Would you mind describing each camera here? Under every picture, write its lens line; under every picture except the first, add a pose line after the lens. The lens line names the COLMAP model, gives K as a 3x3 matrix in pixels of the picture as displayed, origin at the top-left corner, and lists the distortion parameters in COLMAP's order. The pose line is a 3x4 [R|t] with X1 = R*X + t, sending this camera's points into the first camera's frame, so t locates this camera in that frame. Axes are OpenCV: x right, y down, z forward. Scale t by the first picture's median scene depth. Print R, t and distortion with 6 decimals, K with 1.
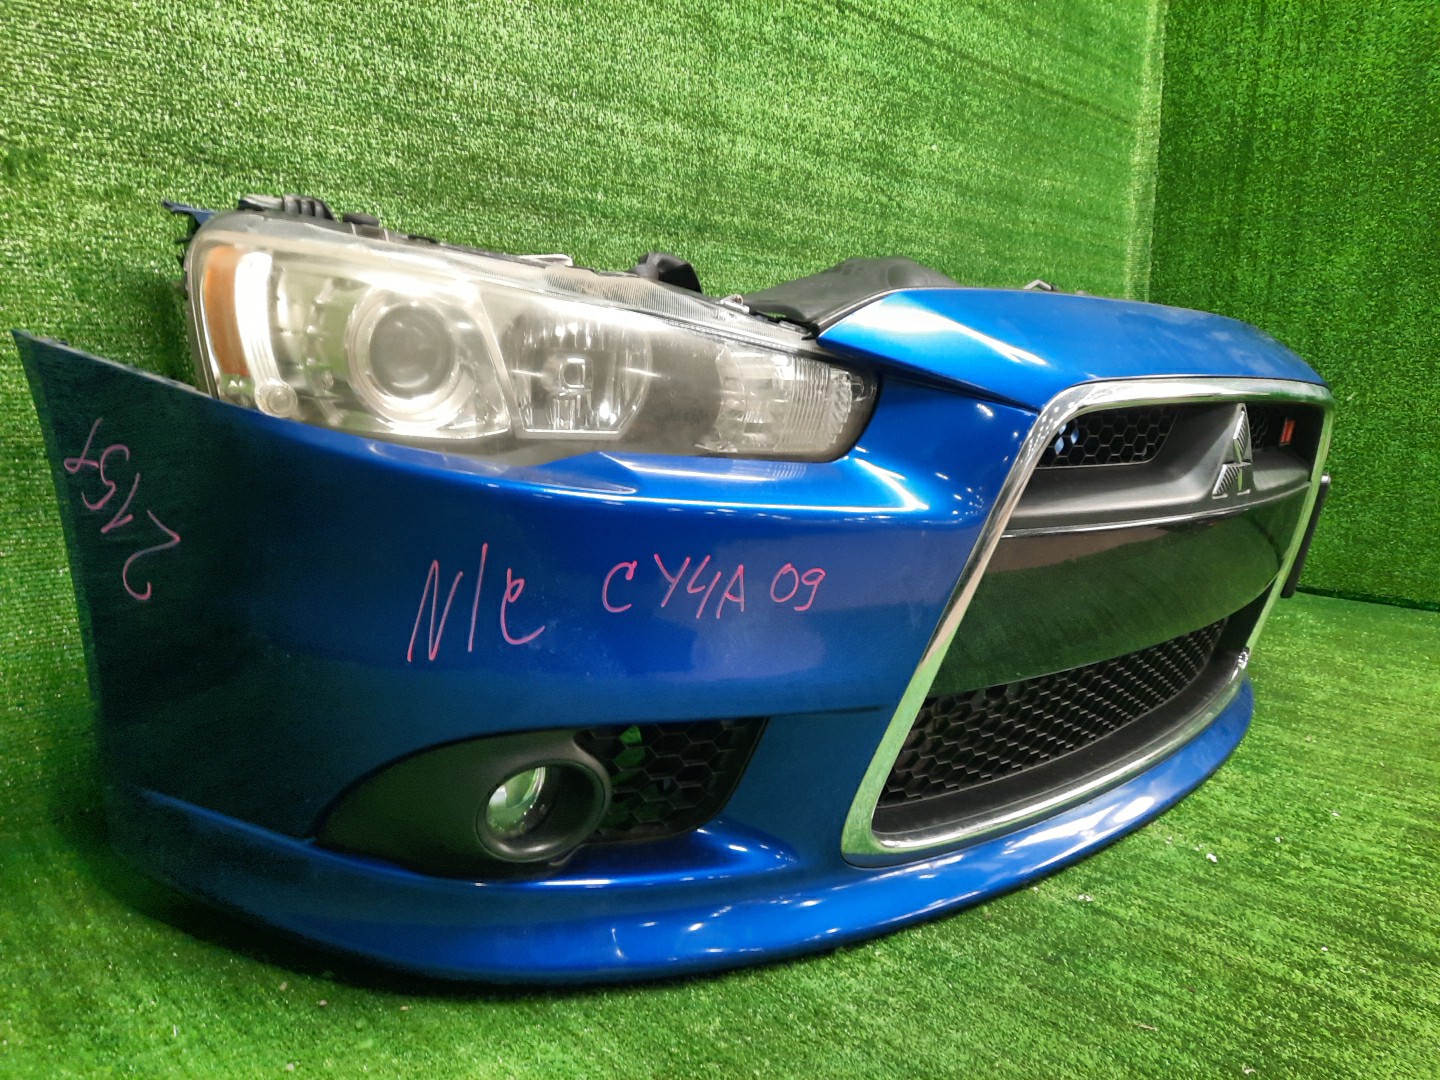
lens RADIAL K [[1037.2, 0, 713.2], [0, 1037.2, 542.7], [0, 0, 1]] dist [0.043255, -0.033017]
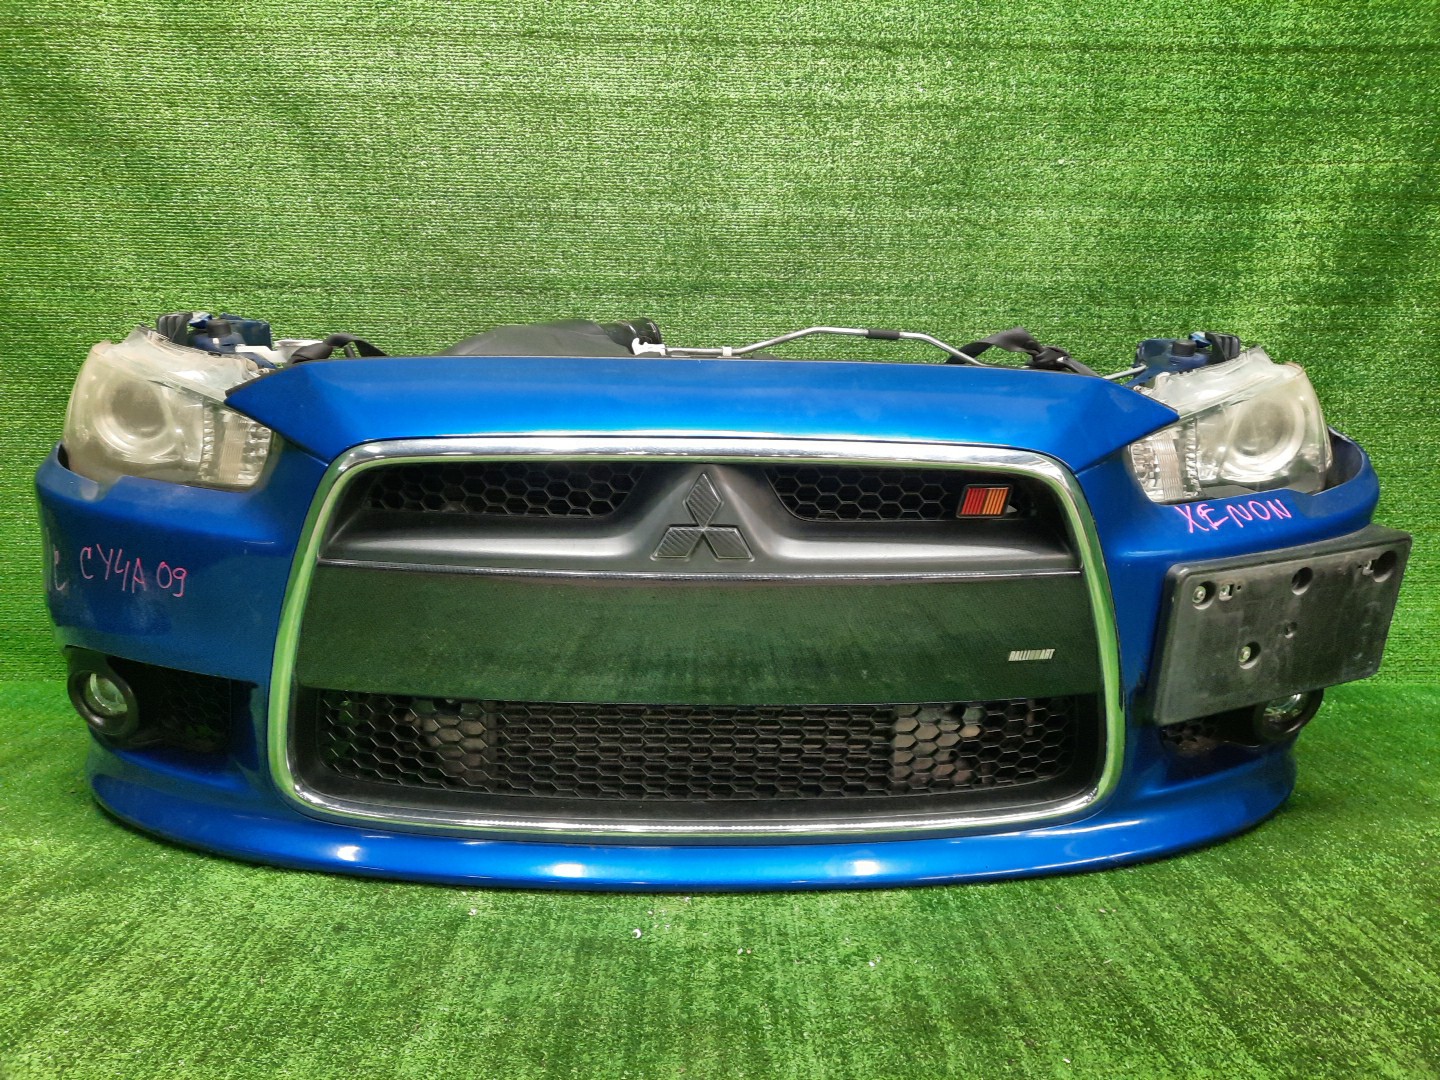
lens RADIAL K [[1037.2, 0, 709.5], [0, 1037.2, 533.3], [0, 0, 1]] dist [0.043255, -0.033017]
pose [[0.721444, 0.089399, -0.686678, 0.996028], [-0.109735, 0.993861, 0.014101, -0.075635], [0.683723, 0.065180, 0.726825, 0.282990]]
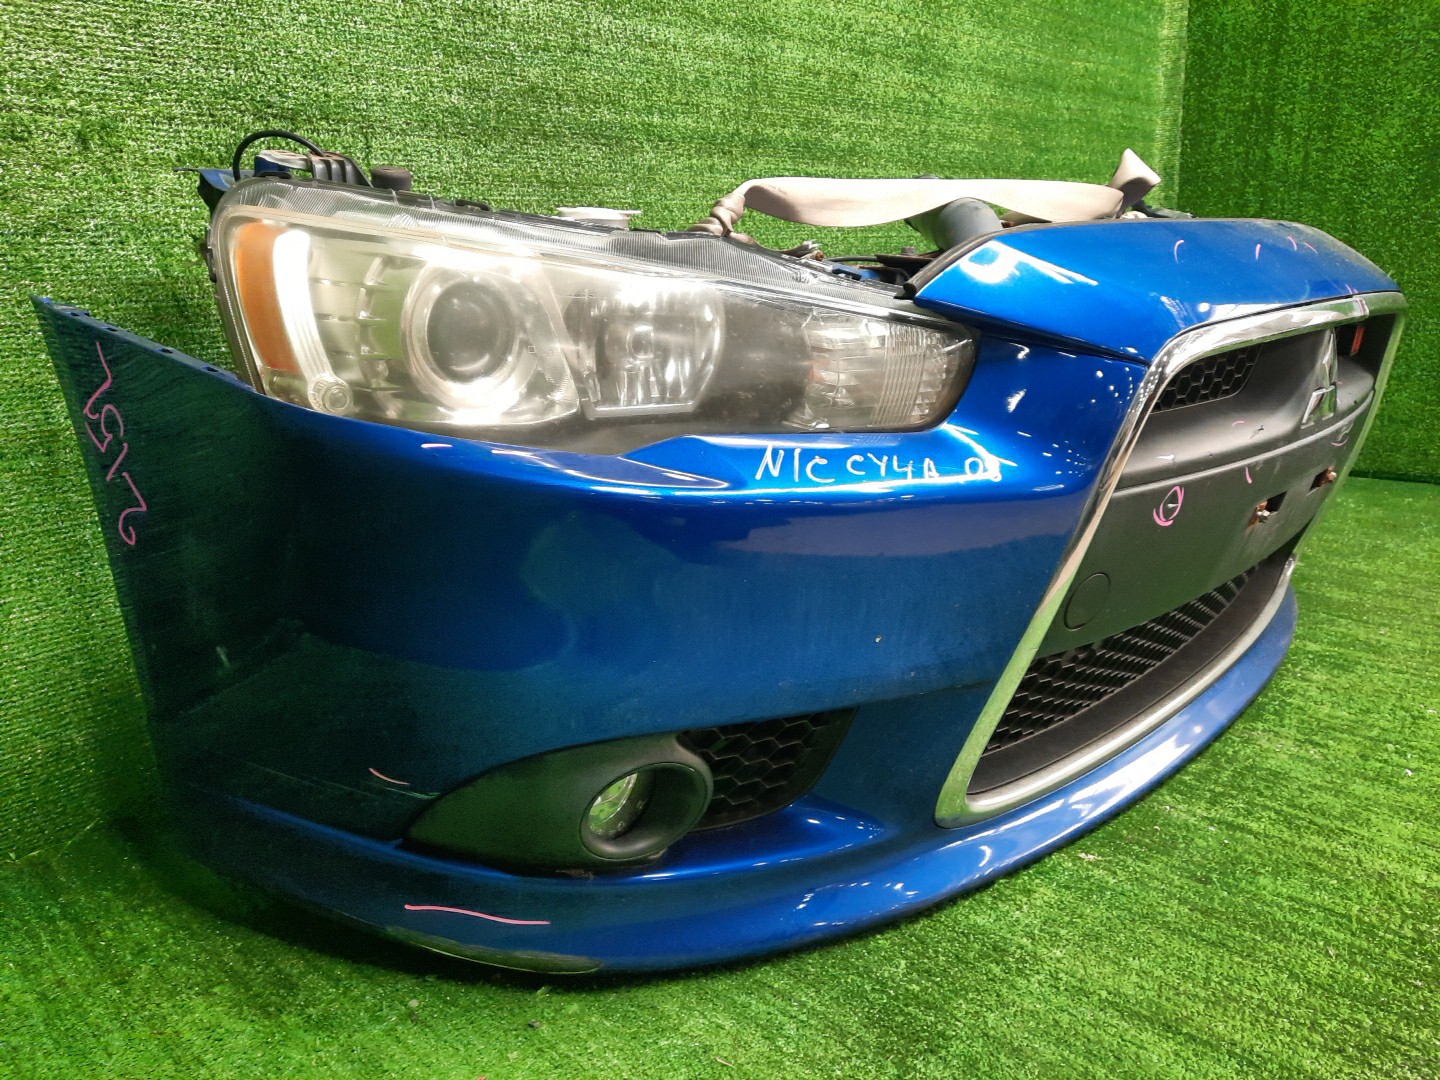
lens RADIAL K [[1037.2, 0, 722.0], [0, 1037.2, 543.6], [0, 0, 1]] dist [0.043255, -0.033017]
pose [[0.997864, -0.060462, 0.024714, -0.111589], [0.057521, 0.992692, 0.106086, -0.051037], [-0.030948, -0.104438, 0.994050, 0.006103]]
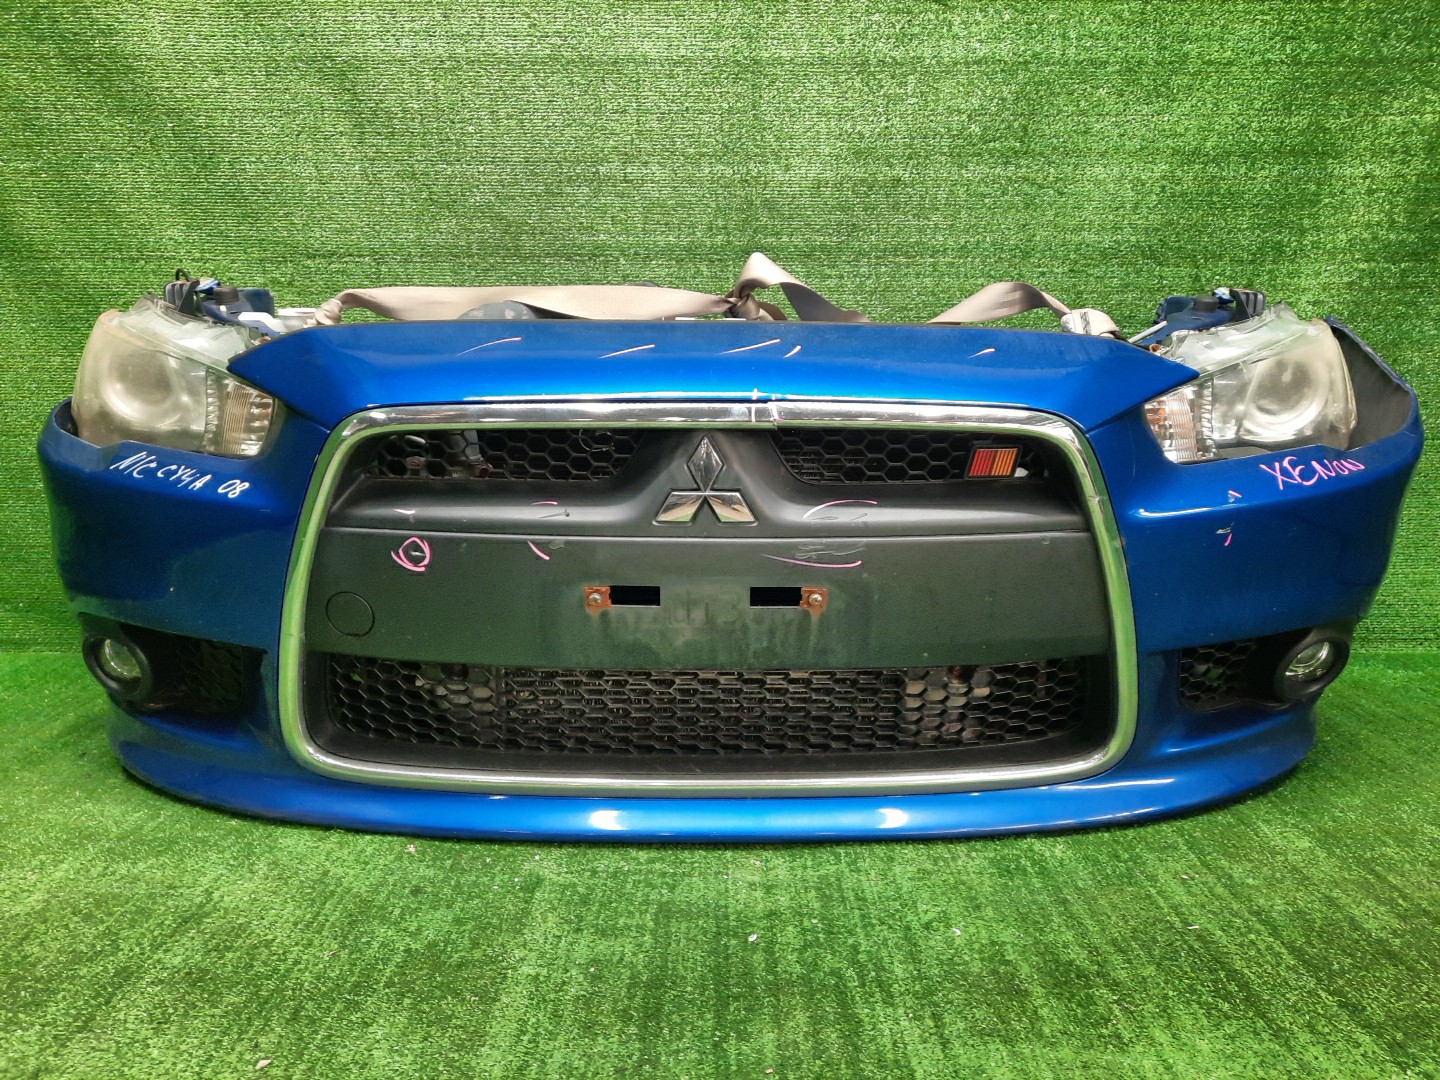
lens RADIAL K [[1037.2, 0, 690.5], [0, 1037.2, 536.4], [0, 0, 1]] dist [0.043255, -0.033017]
pose [[0.708400, 0.110798, -0.697061, 0.946035], [-0.102500, 0.993282, 0.053715, -0.073629], [0.698329, 0.033397, 0.714997, 0.236189]]
